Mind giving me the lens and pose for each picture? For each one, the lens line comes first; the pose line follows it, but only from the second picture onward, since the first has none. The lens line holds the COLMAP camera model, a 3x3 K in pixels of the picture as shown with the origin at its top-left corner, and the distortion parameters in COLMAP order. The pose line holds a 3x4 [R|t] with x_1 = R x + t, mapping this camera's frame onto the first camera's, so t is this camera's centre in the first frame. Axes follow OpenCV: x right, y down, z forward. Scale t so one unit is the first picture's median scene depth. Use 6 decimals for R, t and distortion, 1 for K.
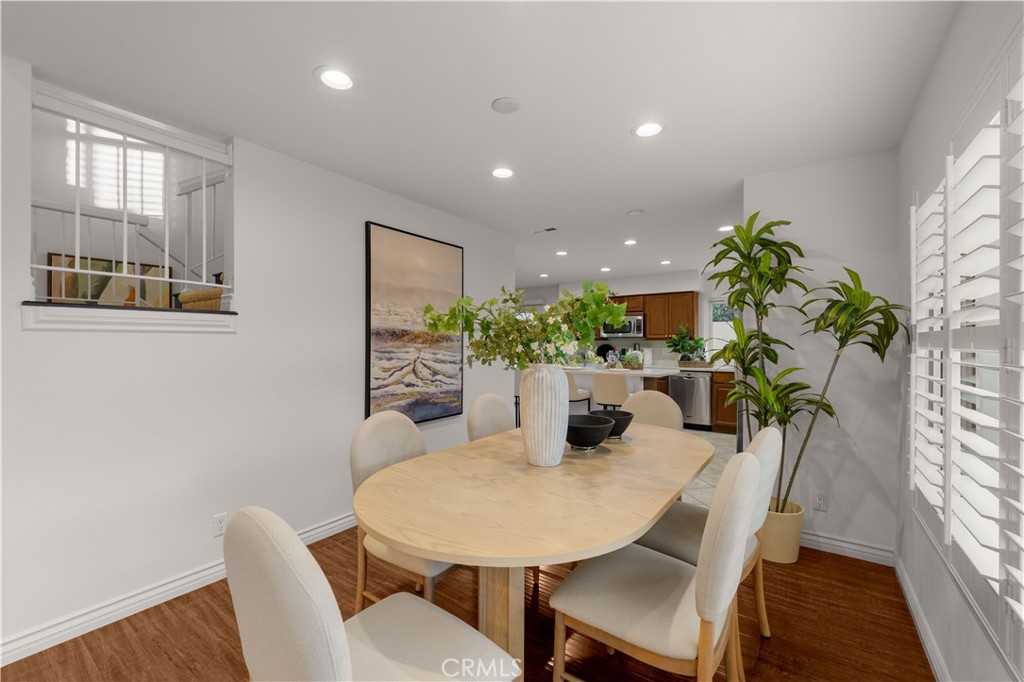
lens RADIAL K [[425.8, 0, 512.2], [0, 425.8, 339.2], [0, 0, 1]] dist [0.003114, -0.000614]
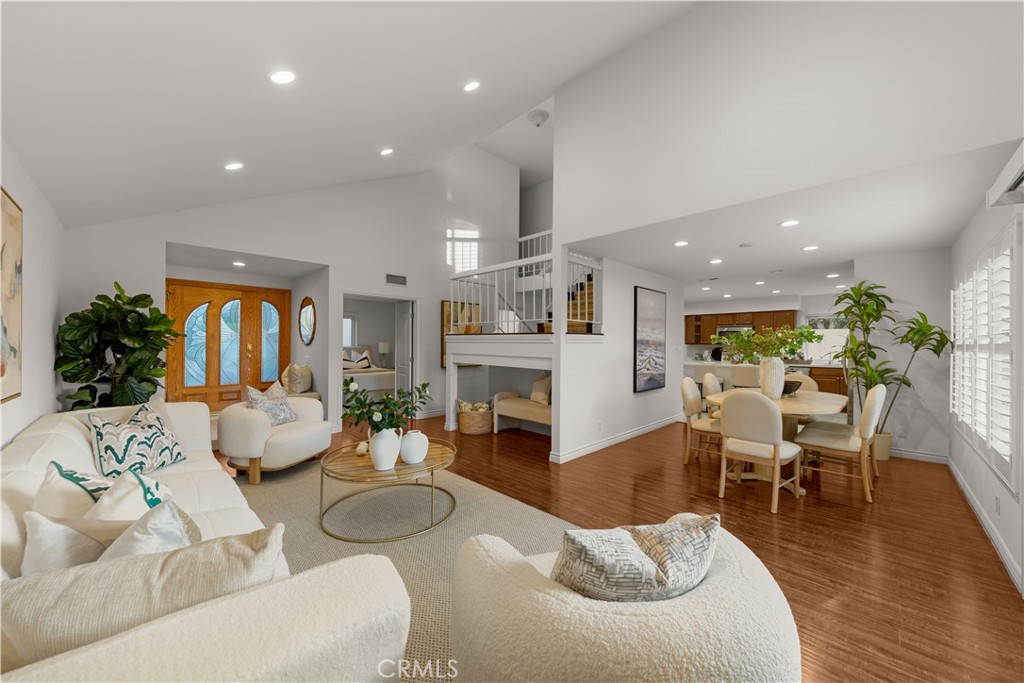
lens RADIAL K [[373.5, 0, 506.6], [0, 373.5, 342.0], [0, 0, 1]] dist [0.000056, -0.000223]
pose [[0.984539, 0.001426, -0.175158, -0.718195], [-0.001058, 0.999997, 0.002194, -0.021626], [0.175160, -0.001975, 0.984538, -0.938959]]
